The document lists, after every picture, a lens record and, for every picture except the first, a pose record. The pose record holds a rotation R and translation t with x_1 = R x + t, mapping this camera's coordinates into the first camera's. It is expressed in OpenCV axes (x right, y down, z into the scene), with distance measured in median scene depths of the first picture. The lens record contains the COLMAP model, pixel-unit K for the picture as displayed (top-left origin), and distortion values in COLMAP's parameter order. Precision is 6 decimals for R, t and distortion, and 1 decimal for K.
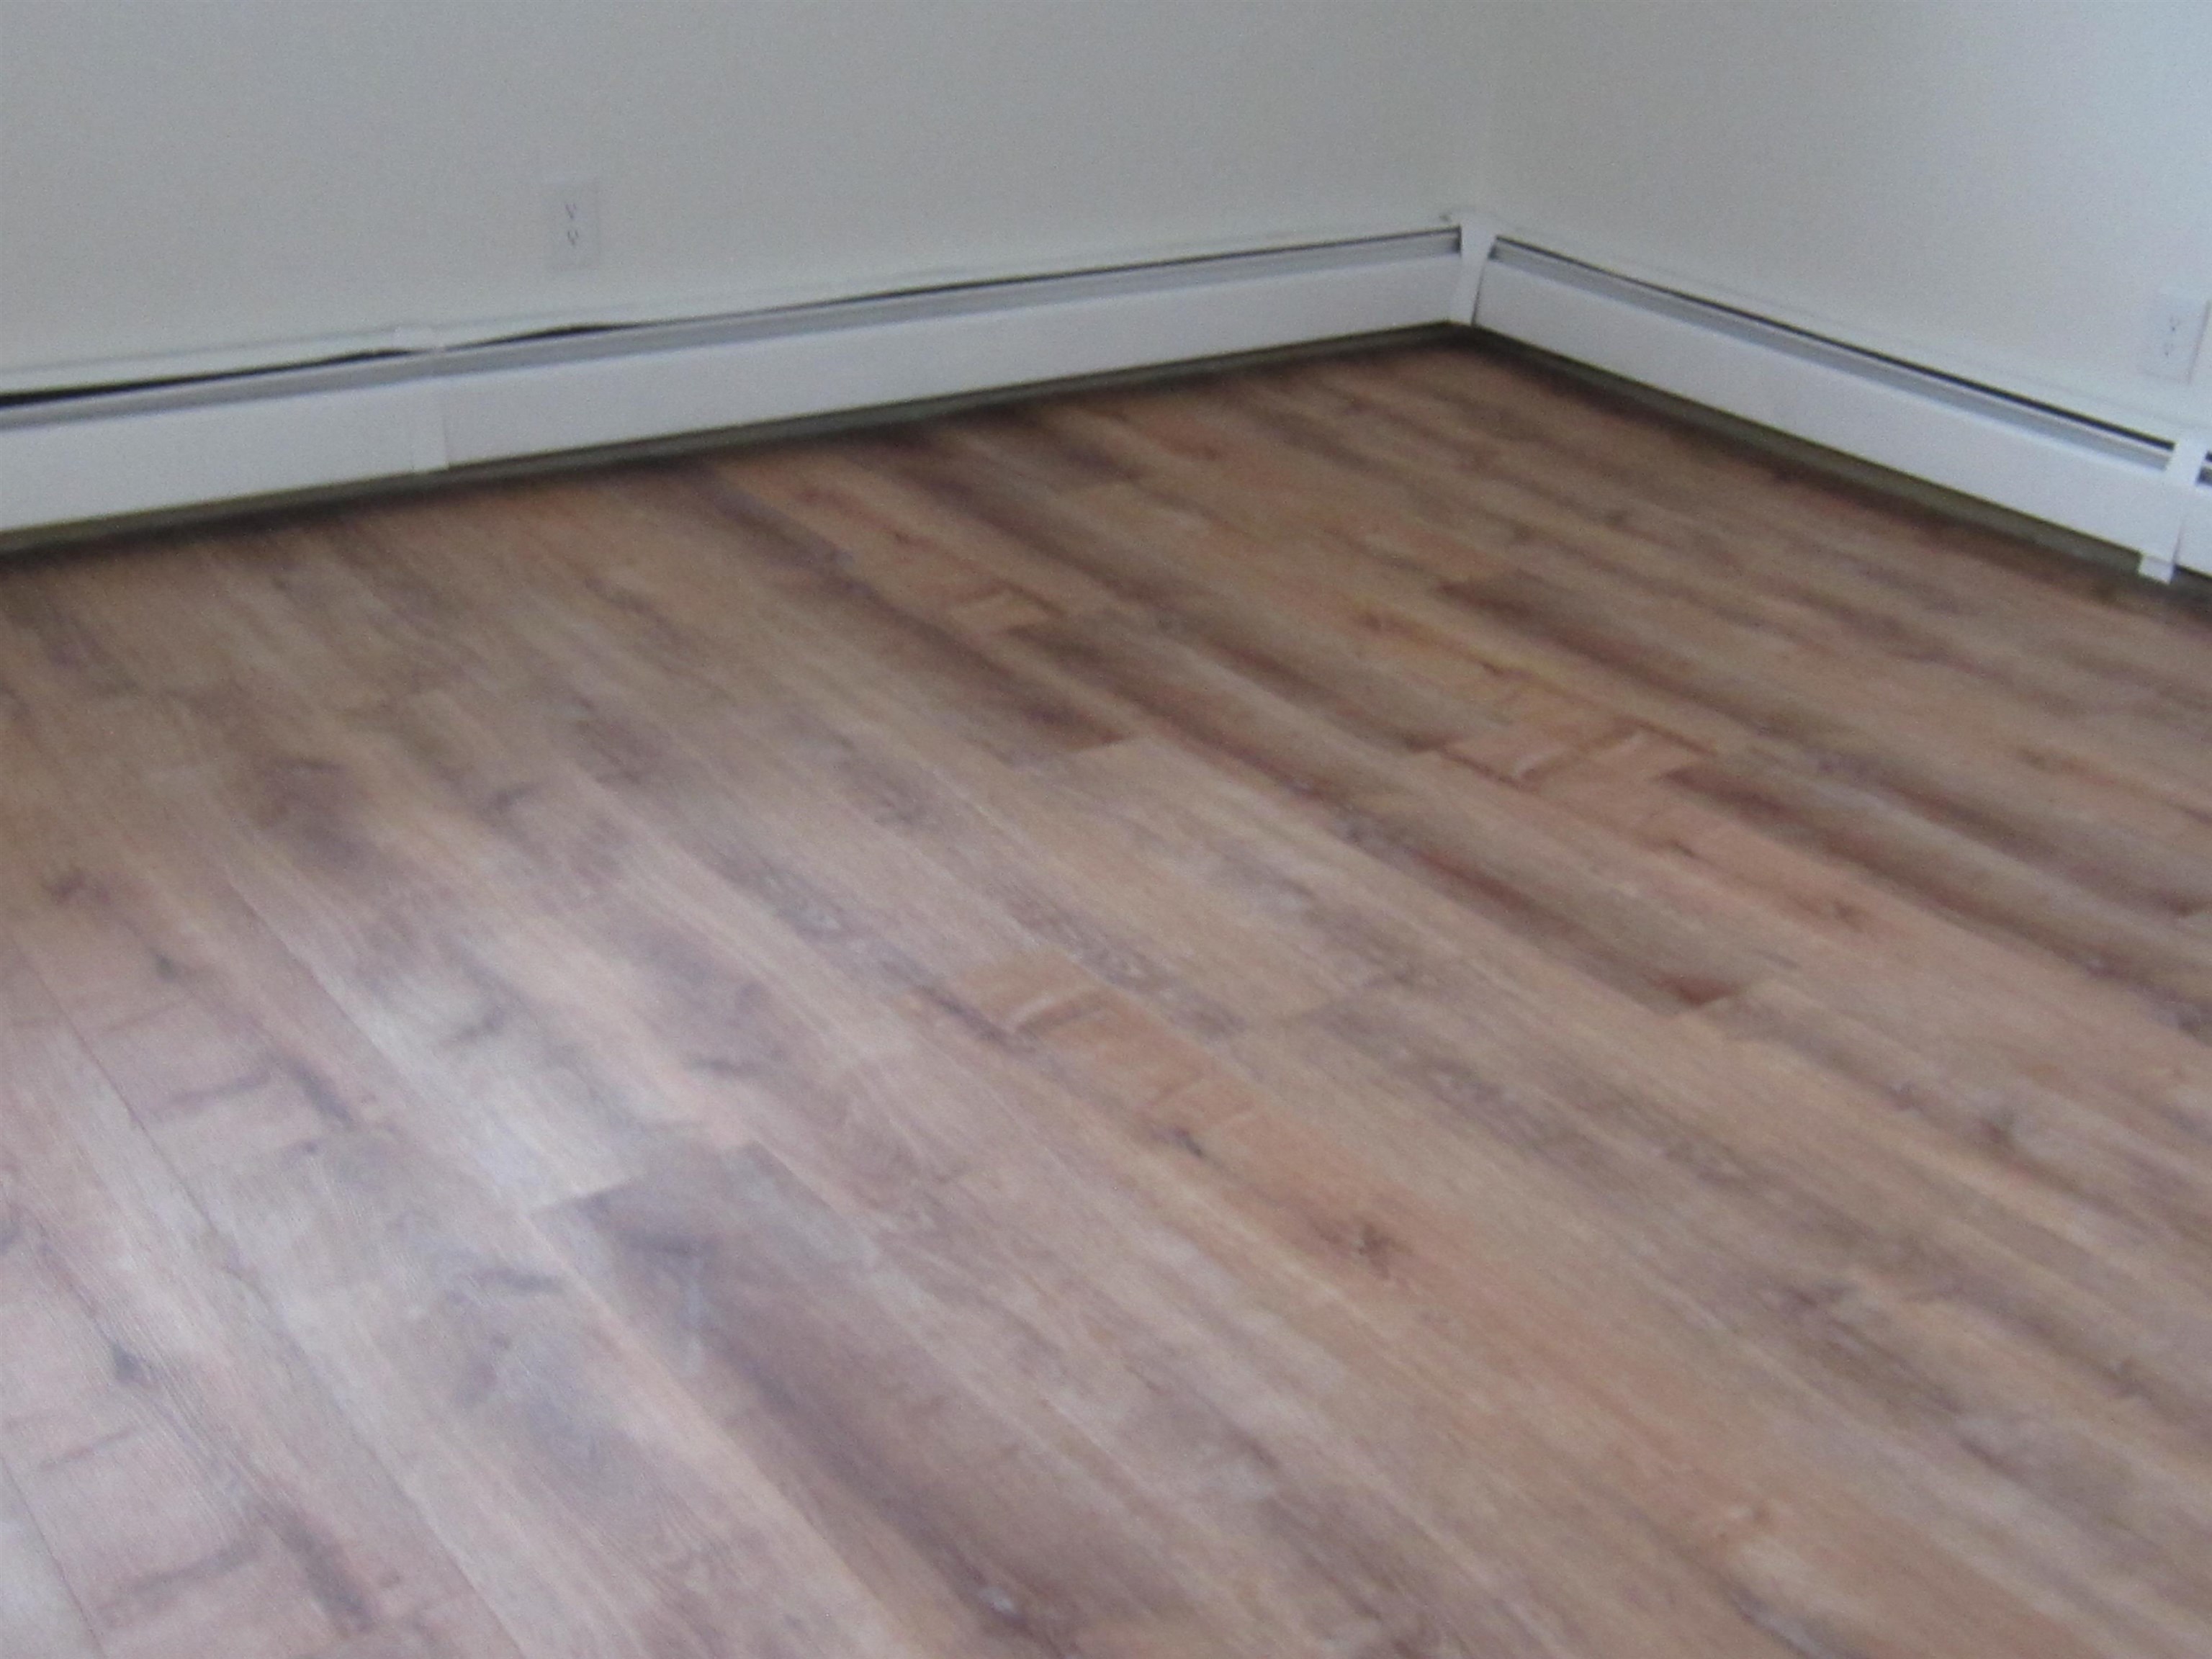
lens RADIAL K [[2429.3, 0, 1102.2], [0, 2429.3, 838.2], [0, 0, 1]] dist [-0.025291, 0.000000]
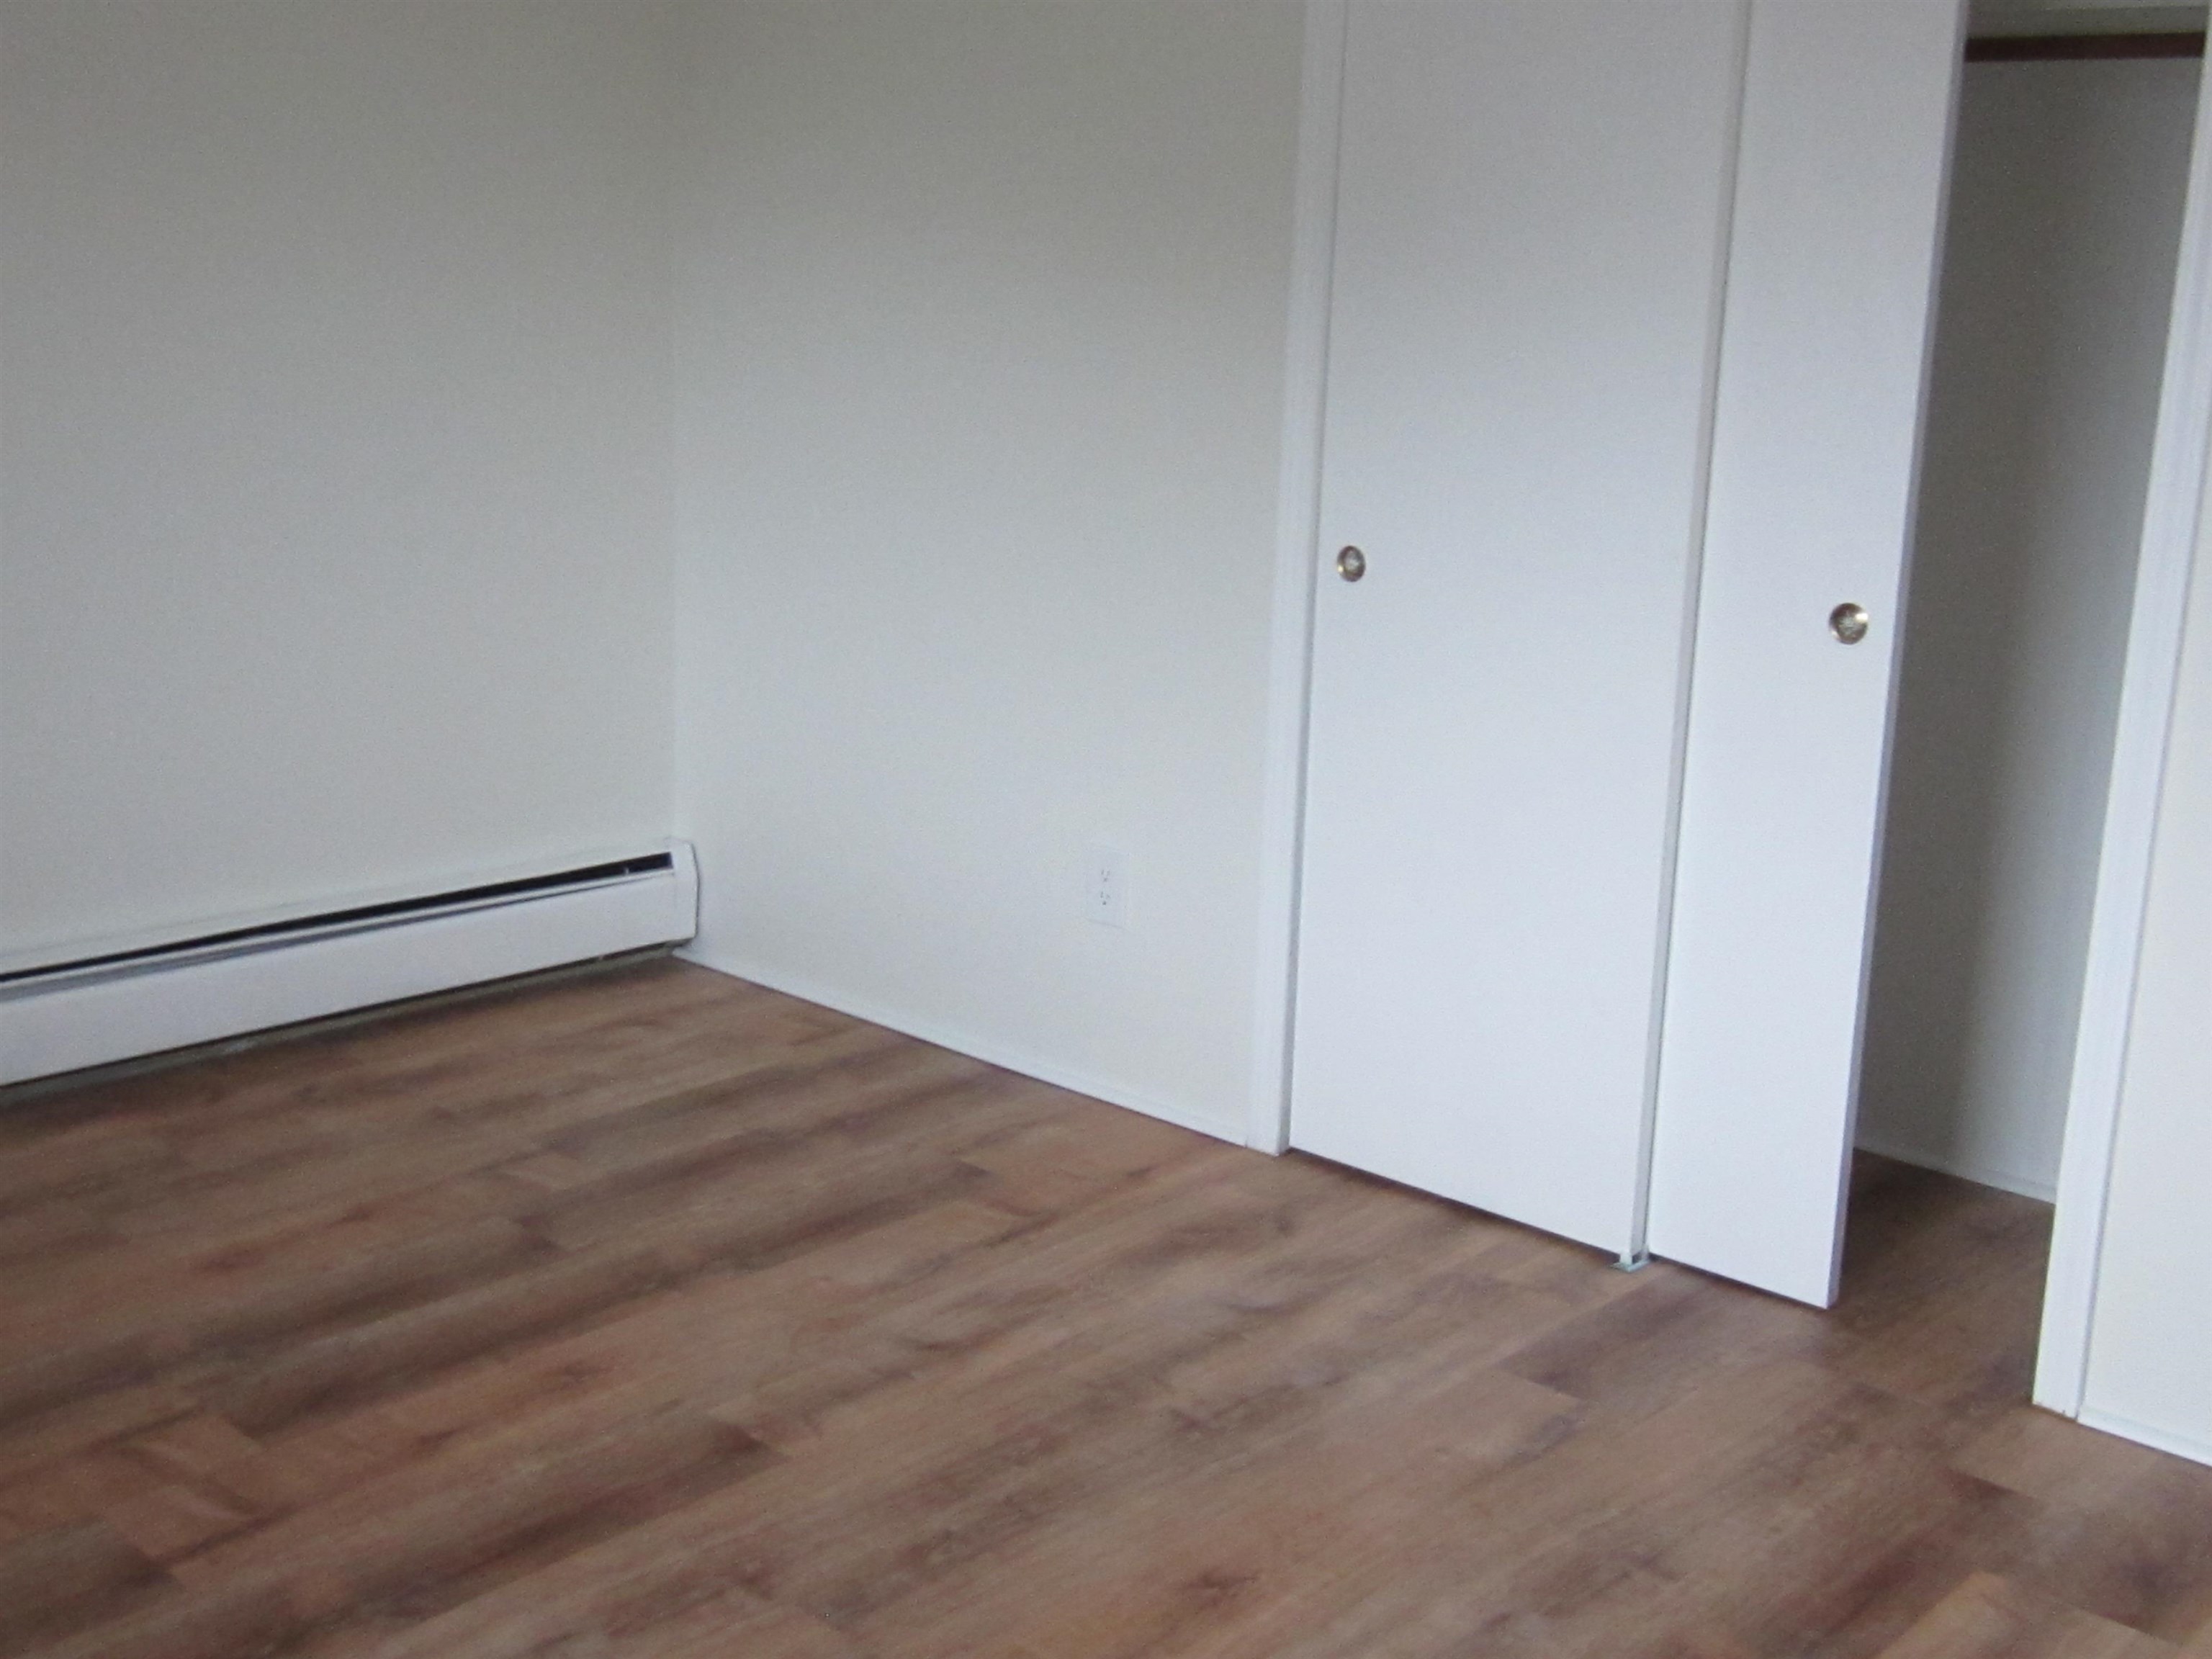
lens RADIAL K [[2429.3, 0, 1099.9], [0, 2429.3, 818.5], [0, 0, 1]] dist [-0.025291, 0.000000]
pose [[-0.160556, -0.288378, 0.943960, -0.730128], [0.392387, 0.858897, 0.329132, -0.469067], [-0.905679, 0.423242, -0.024746, 0.695251]]
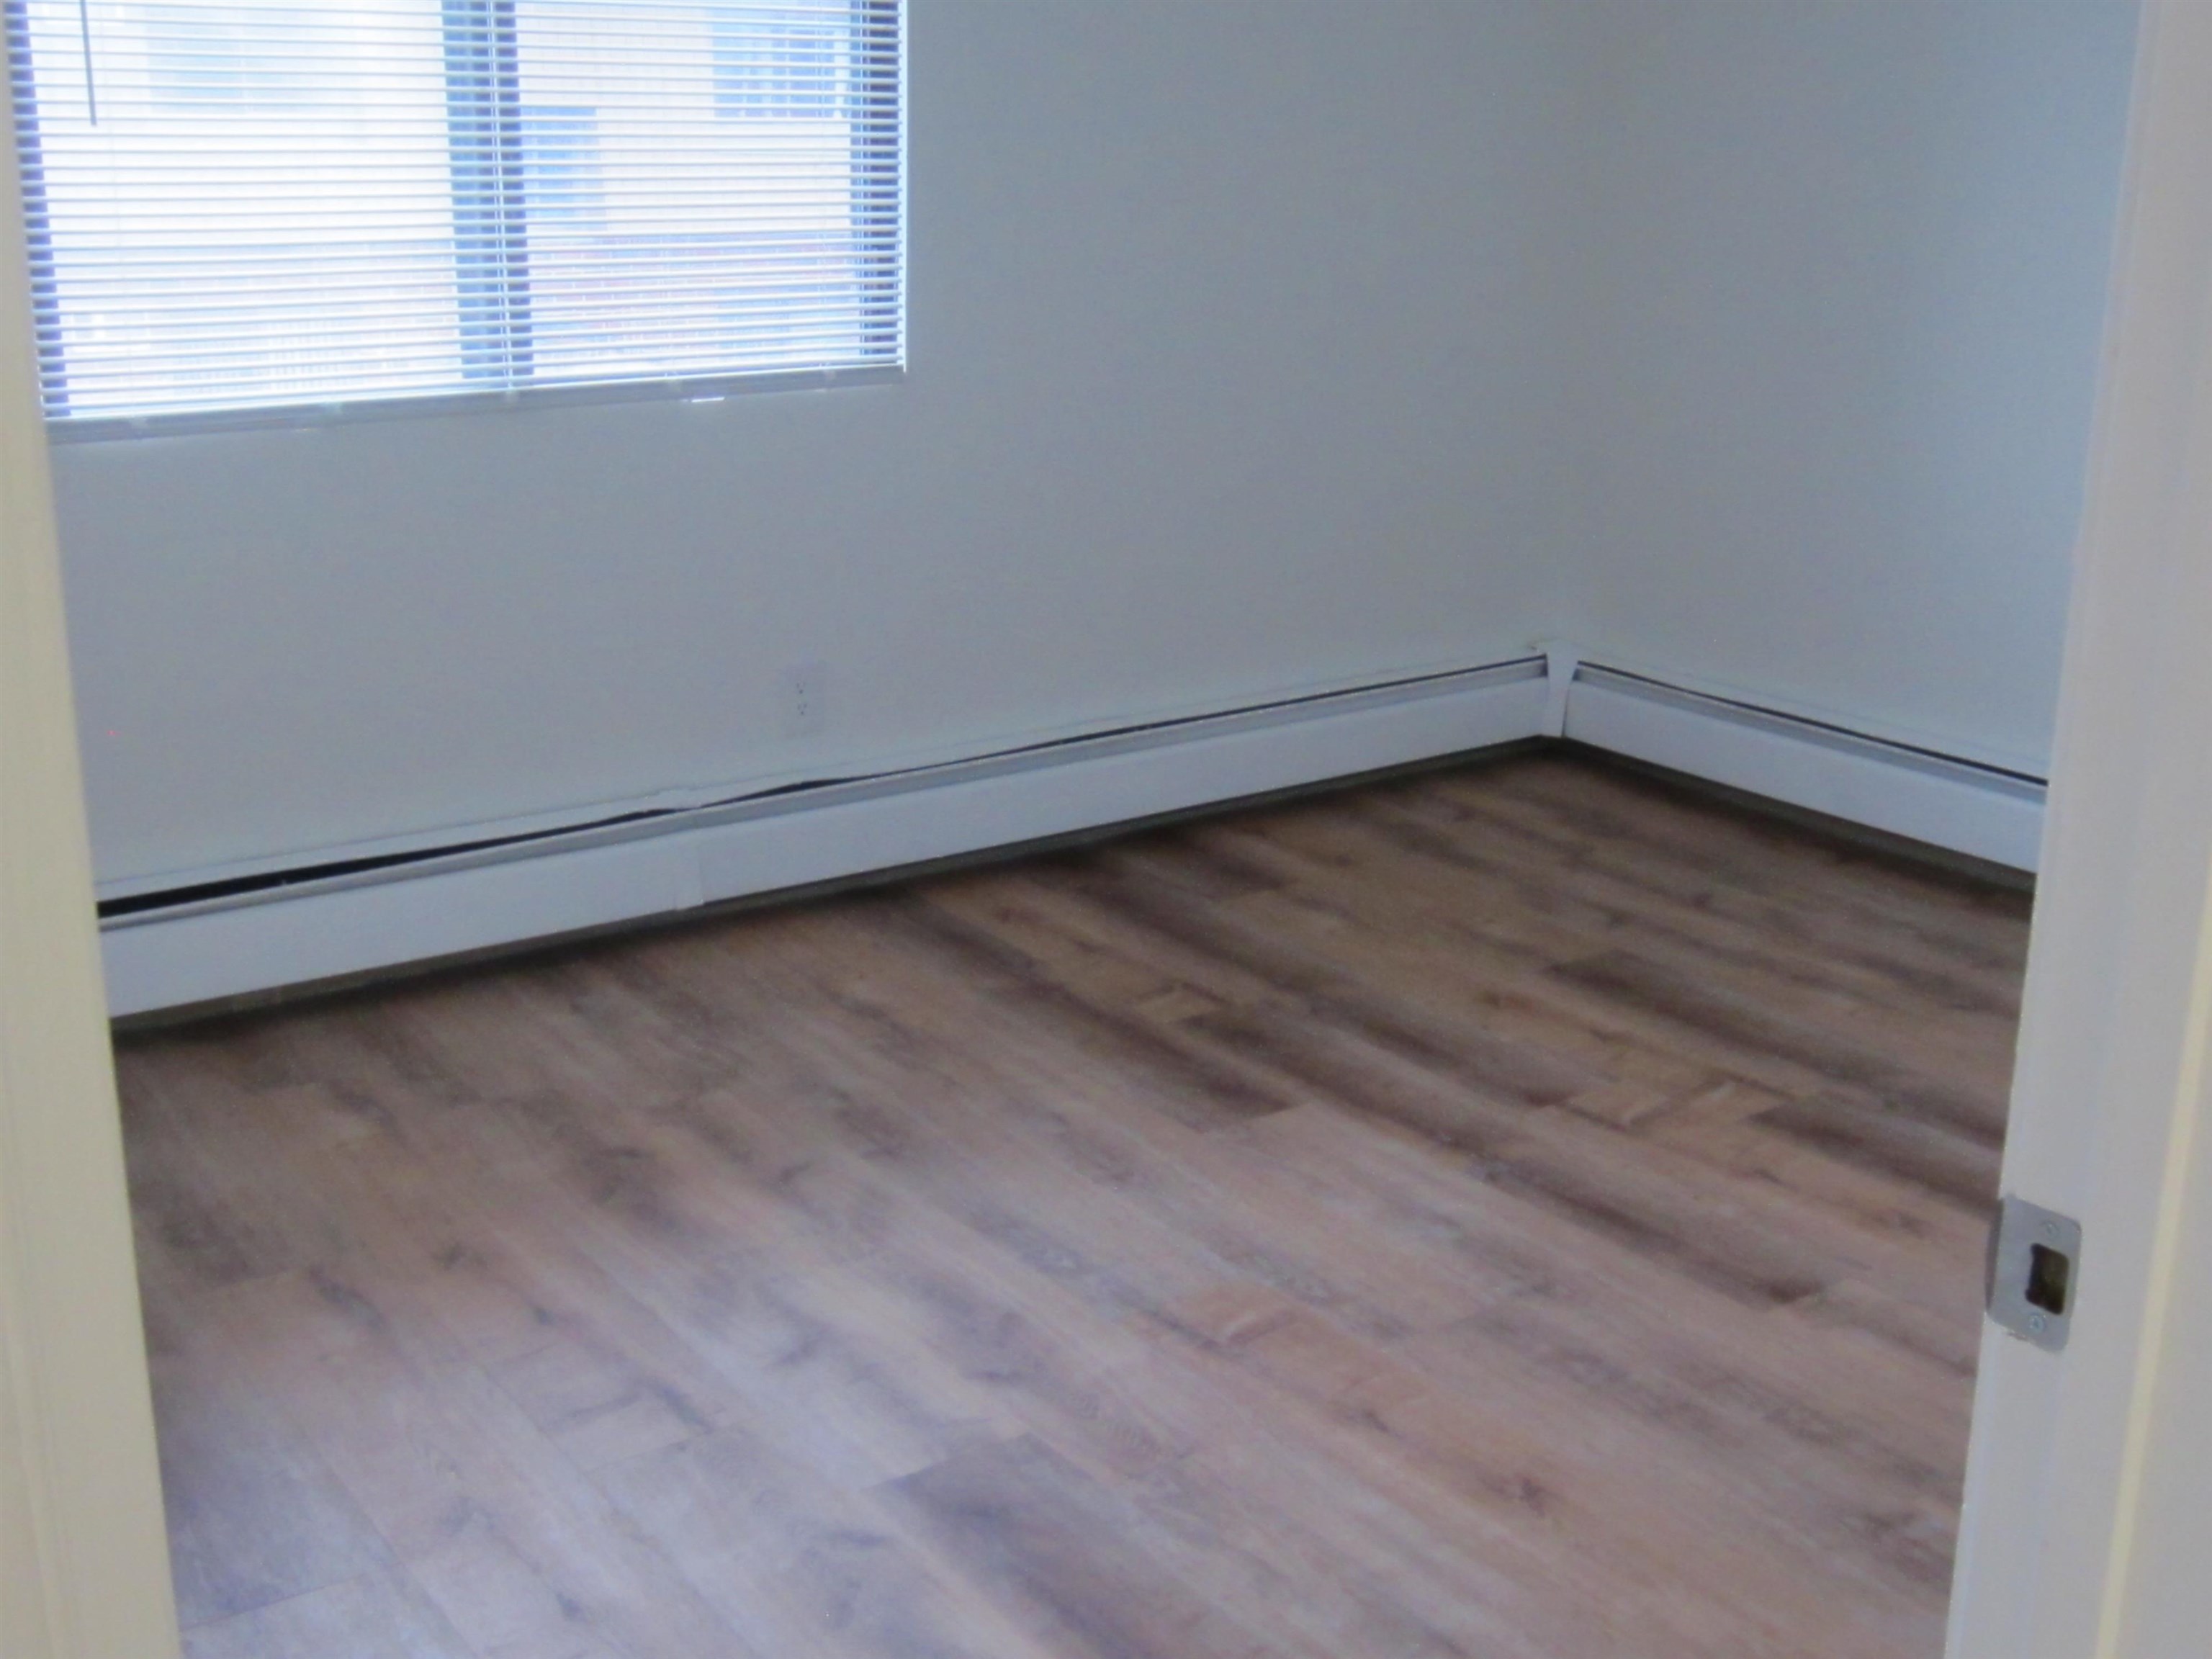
lens RADIAL K [[2429.3, 0, 1110.3], [0, 2429.3, 819.5], [0, 0, 1]] dist [-0.025291, 0.000000]
pose [[0.998133, -0.046974, -0.039042, -0.029689], [0.039618, 0.984385, -0.171512, 0.023929], [0.046489, 0.169645, 0.984408, -0.223425]]
